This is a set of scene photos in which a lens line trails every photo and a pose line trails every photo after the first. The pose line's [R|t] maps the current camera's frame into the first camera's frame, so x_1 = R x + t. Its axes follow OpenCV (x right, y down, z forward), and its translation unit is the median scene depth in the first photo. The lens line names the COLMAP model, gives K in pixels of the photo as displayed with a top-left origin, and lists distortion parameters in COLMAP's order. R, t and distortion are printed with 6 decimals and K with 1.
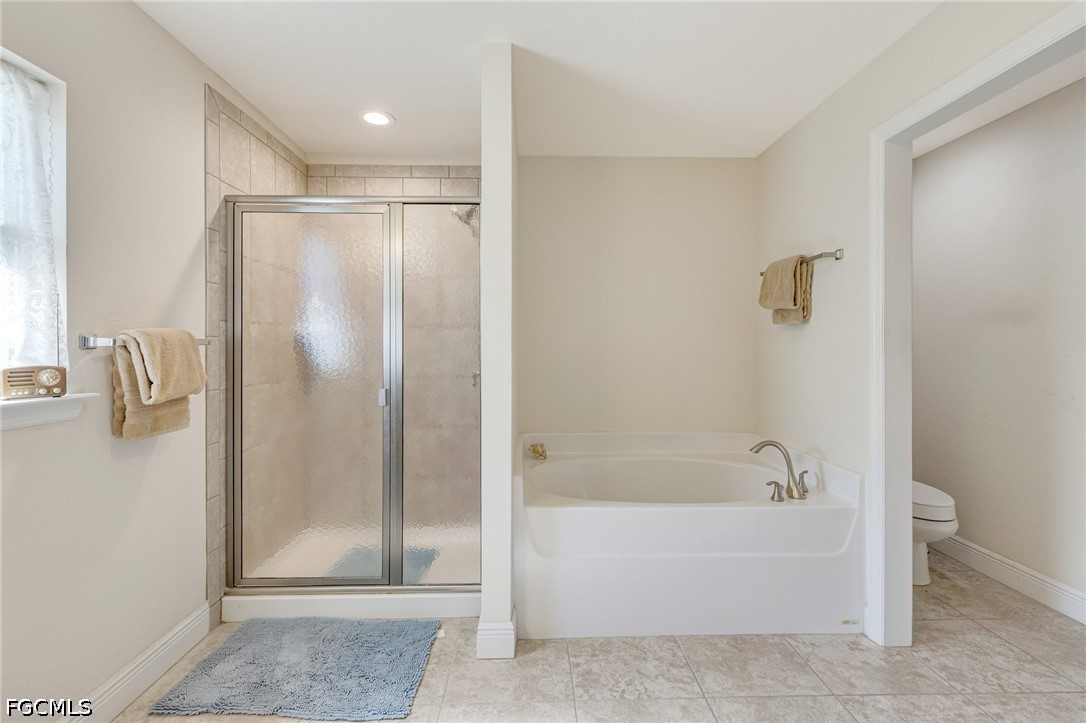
lens RADIAL K [[487.5, 0, 542.6], [0, 487.5, 352.6], [0, 0, 1]] dist [-0.001544, 0.000915]
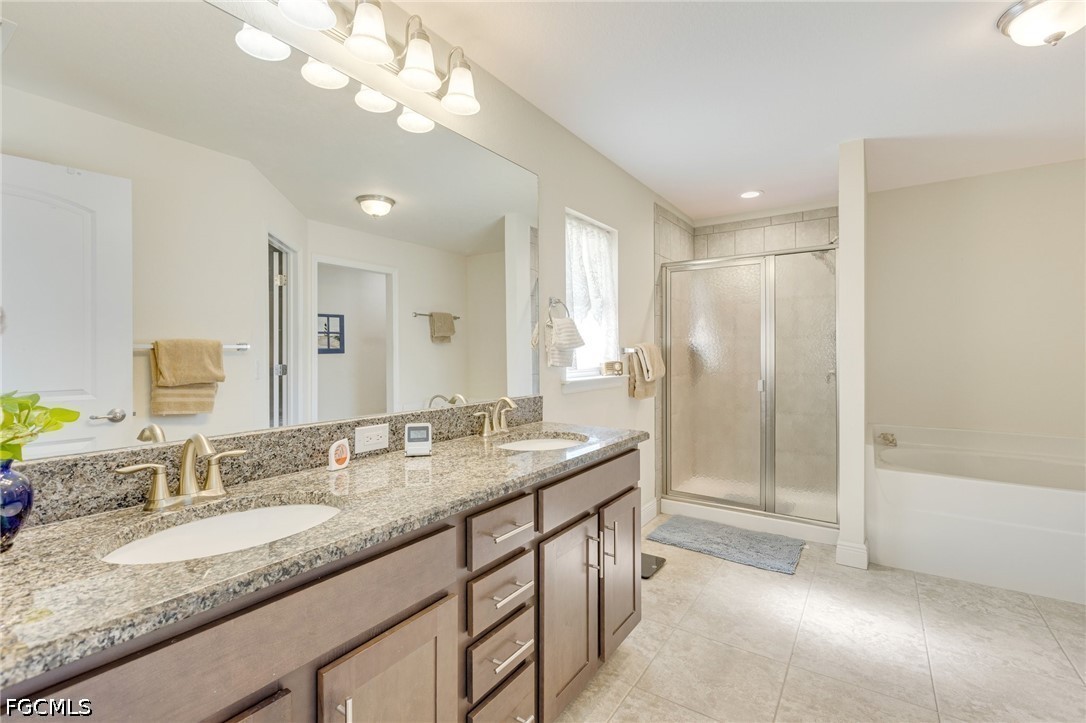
lens RADIAL K [[487.5, 0, 537.6], [0, 487.5, 351.5], [0, 0, 1]] dist [-0.001544, 0.000915]
pose [[0.803664, -0.001138, -0.595082, 0.015176], [-0.006499, 0.999922, -0.010689, 0.005899], [0.595048, 0.012458, 0.803594, -0.682292]]
